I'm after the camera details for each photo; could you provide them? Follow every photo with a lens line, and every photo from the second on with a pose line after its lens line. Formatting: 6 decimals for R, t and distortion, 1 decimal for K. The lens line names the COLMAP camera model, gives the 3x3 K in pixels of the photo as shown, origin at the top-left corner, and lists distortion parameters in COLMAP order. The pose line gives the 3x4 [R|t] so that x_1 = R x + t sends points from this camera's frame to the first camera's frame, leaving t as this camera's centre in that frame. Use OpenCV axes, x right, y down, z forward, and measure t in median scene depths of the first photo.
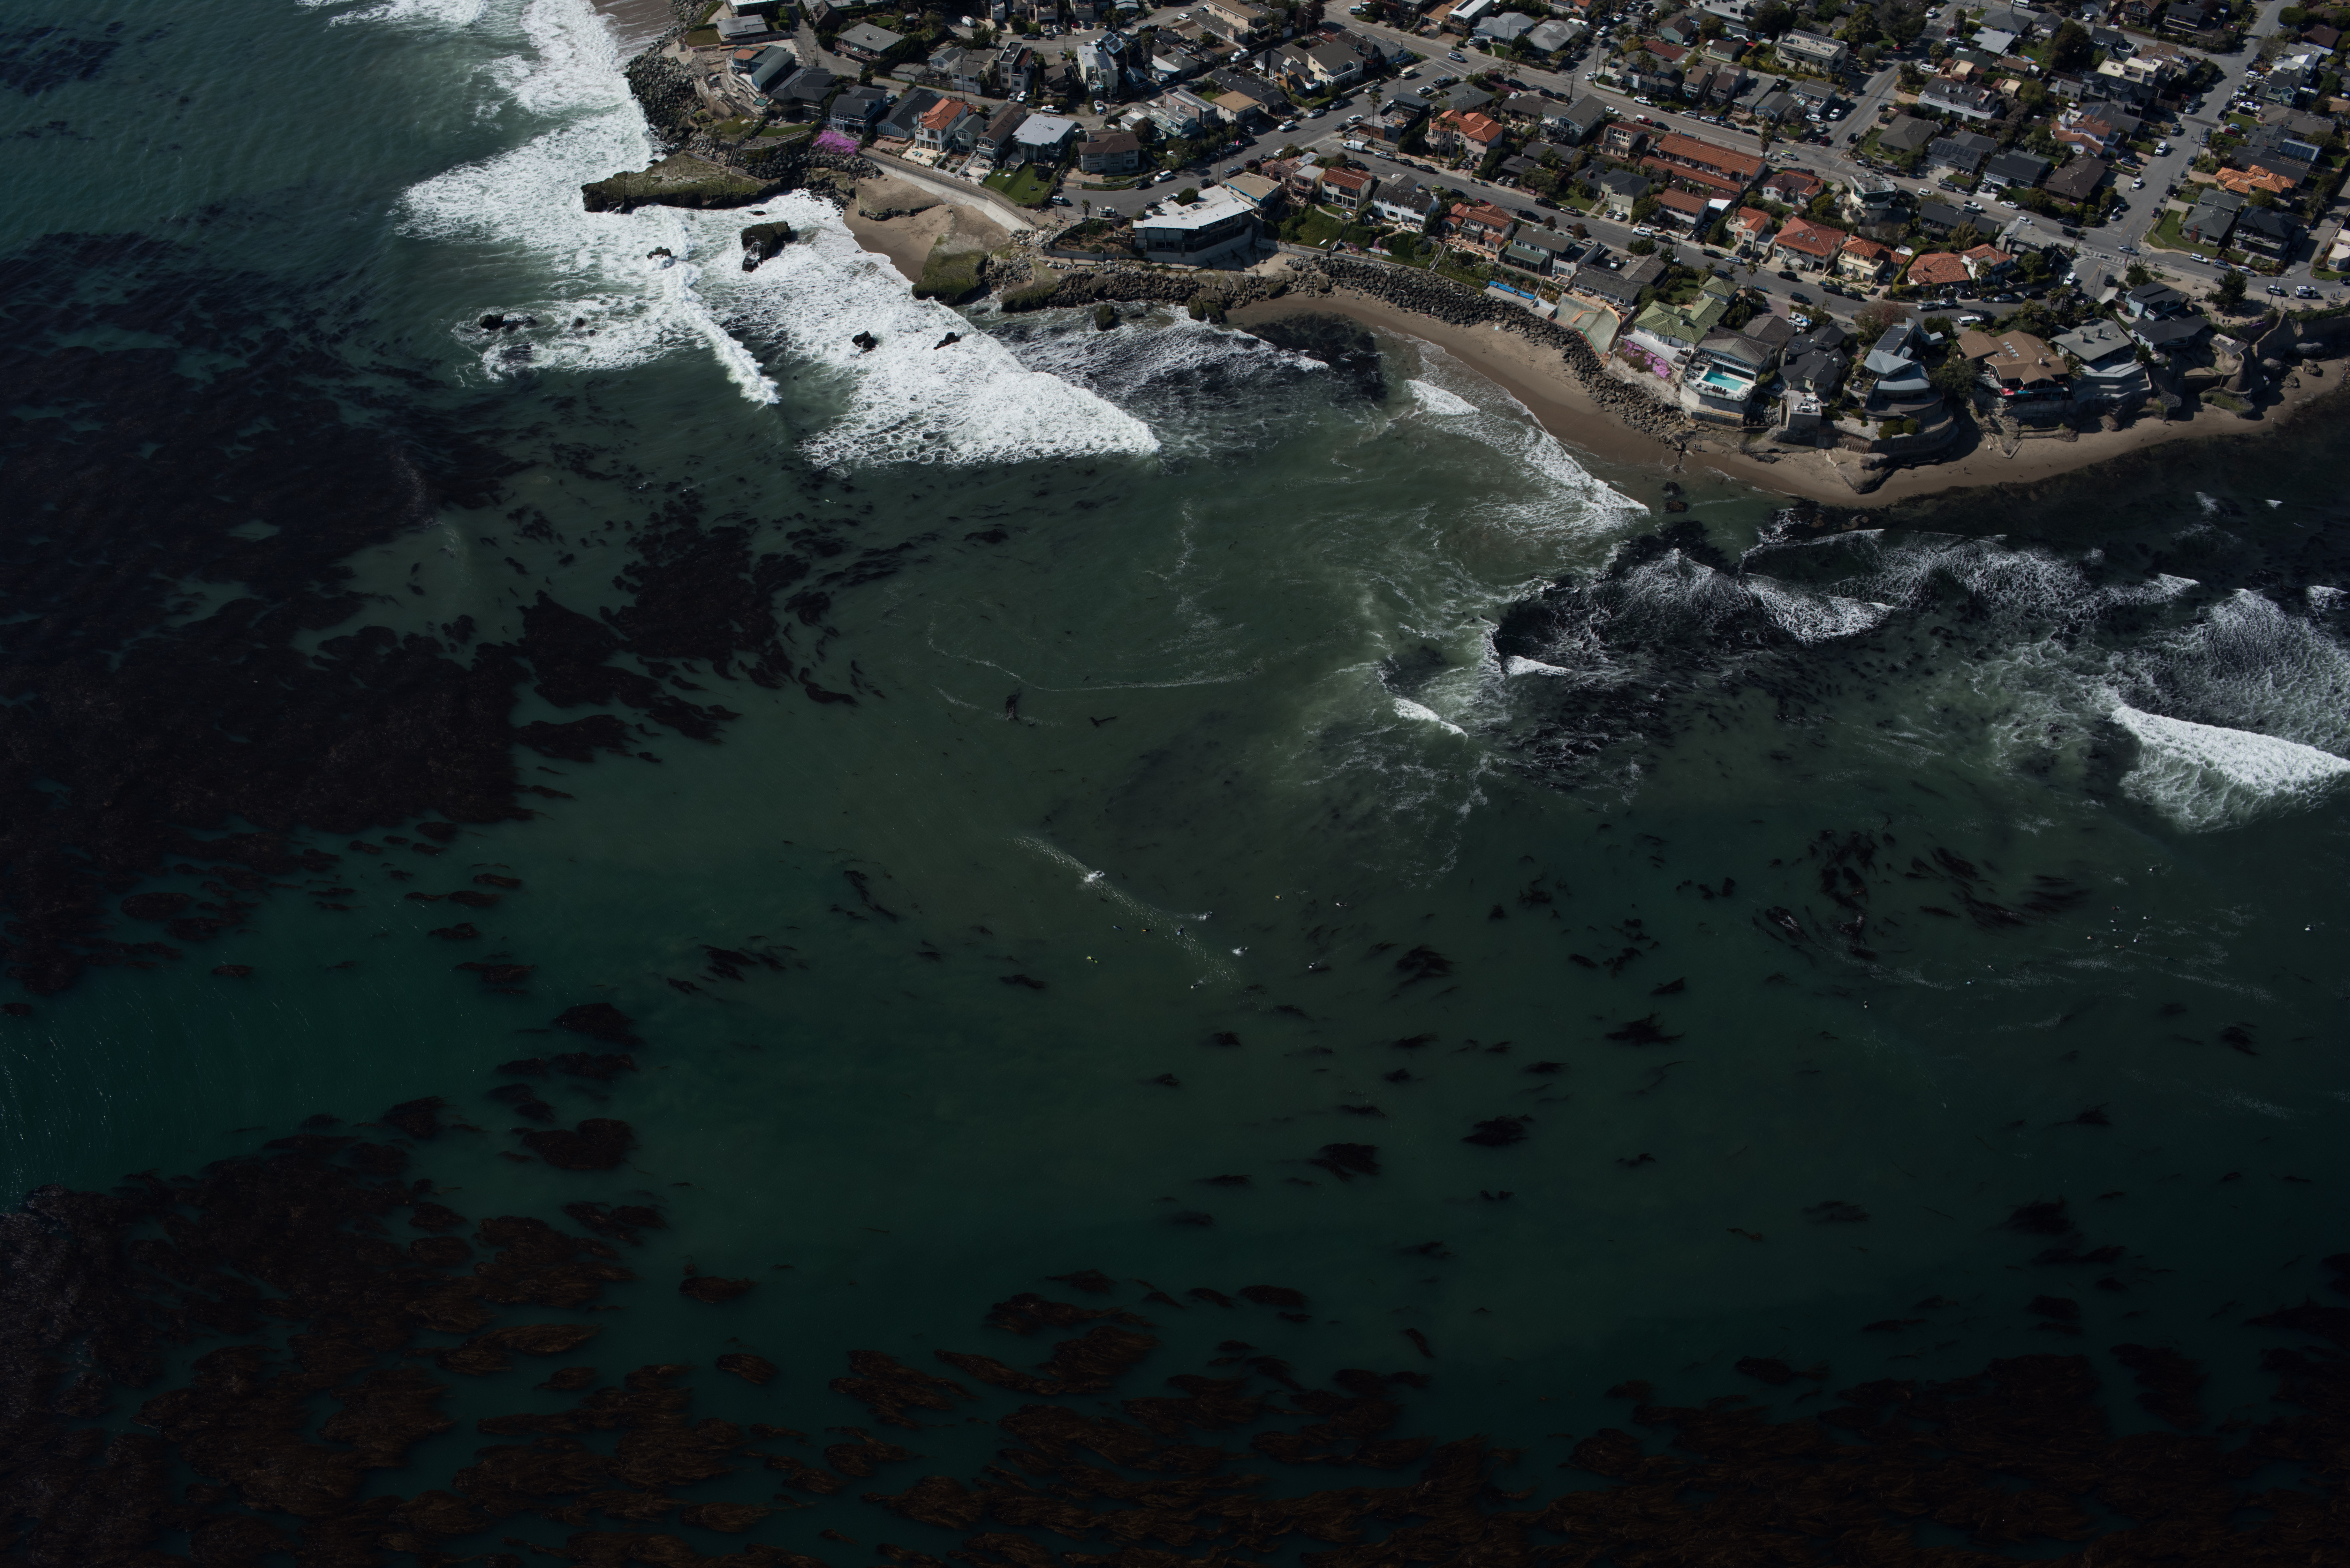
lens RADIAL K [[2689.2, 0, 1175.0], [0, 2689.2, 784.0], [0, 0, 1]] dist [-0.119420, 0.141437]
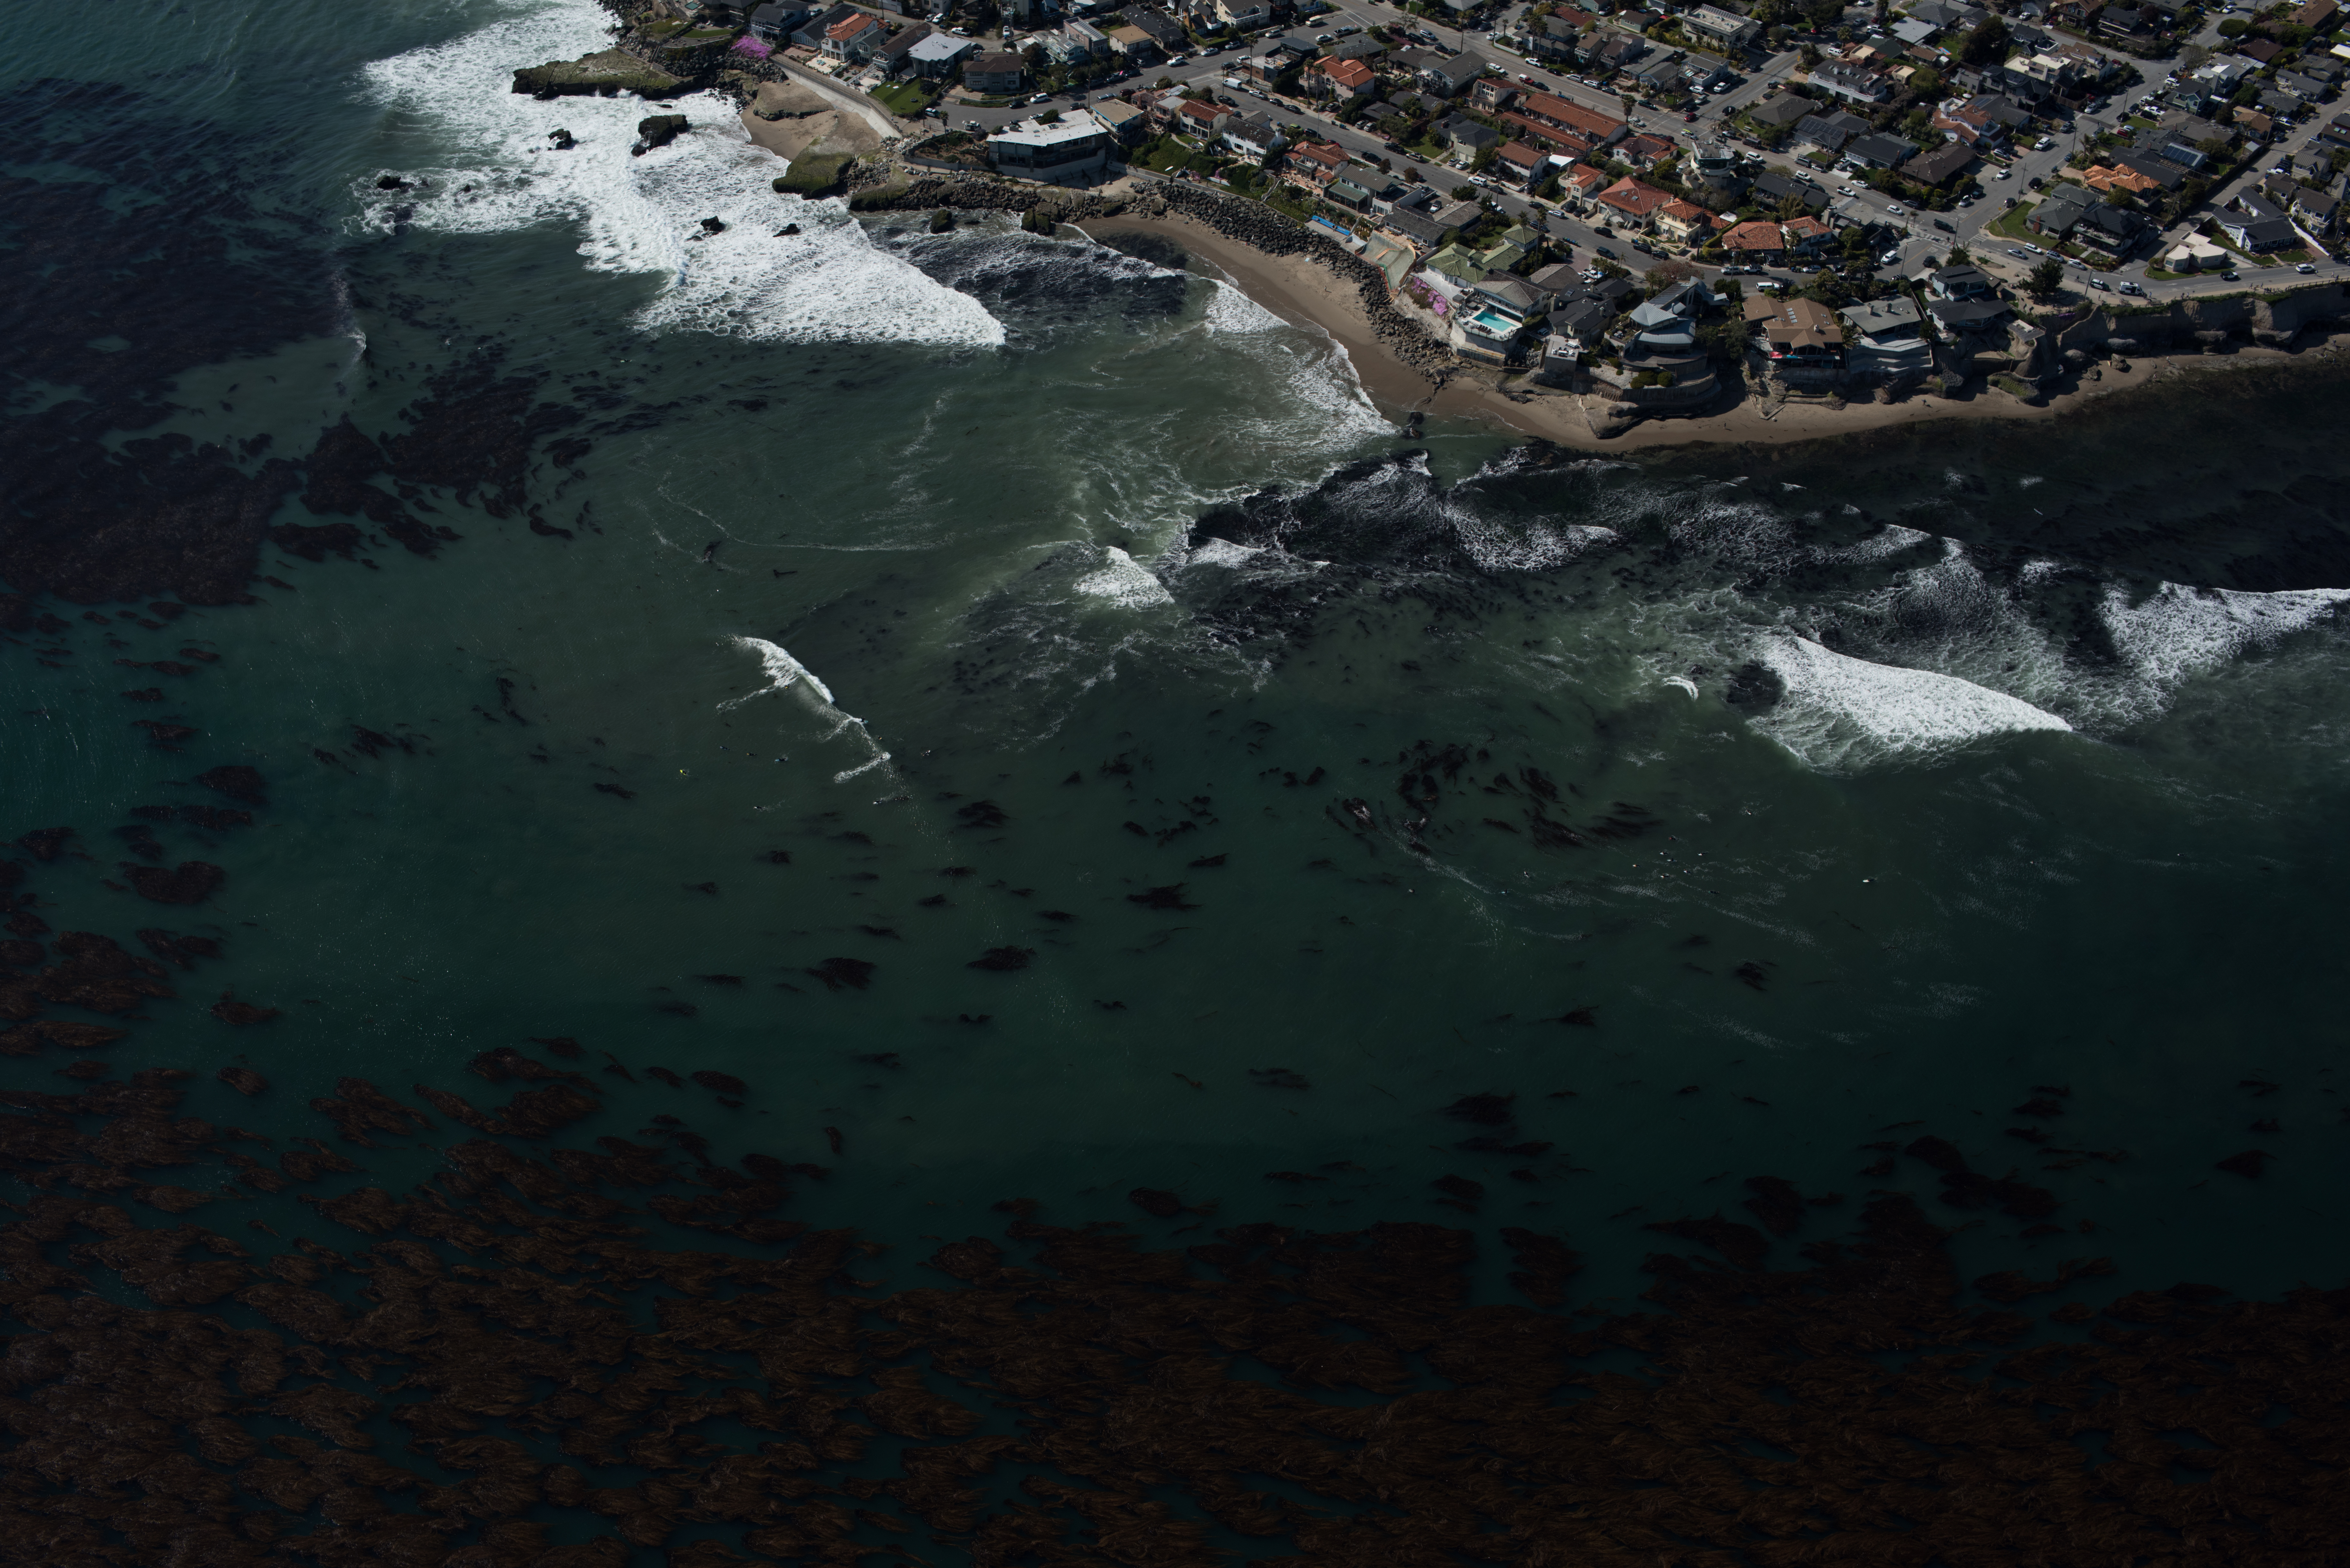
lens RADIAL K [[2689.2, 0, 1175.0], [0, 2689.2, 784.0], [0, 0, 1]] dist [-0.119420, 0.141437]
pose [[0.986271, 0.104719, -0.127684, 0.213114], [-0.105434, 0.994426, 0.001165, 0.033104], [0.127094, 0.012314, 0.991814, -0.025030]]
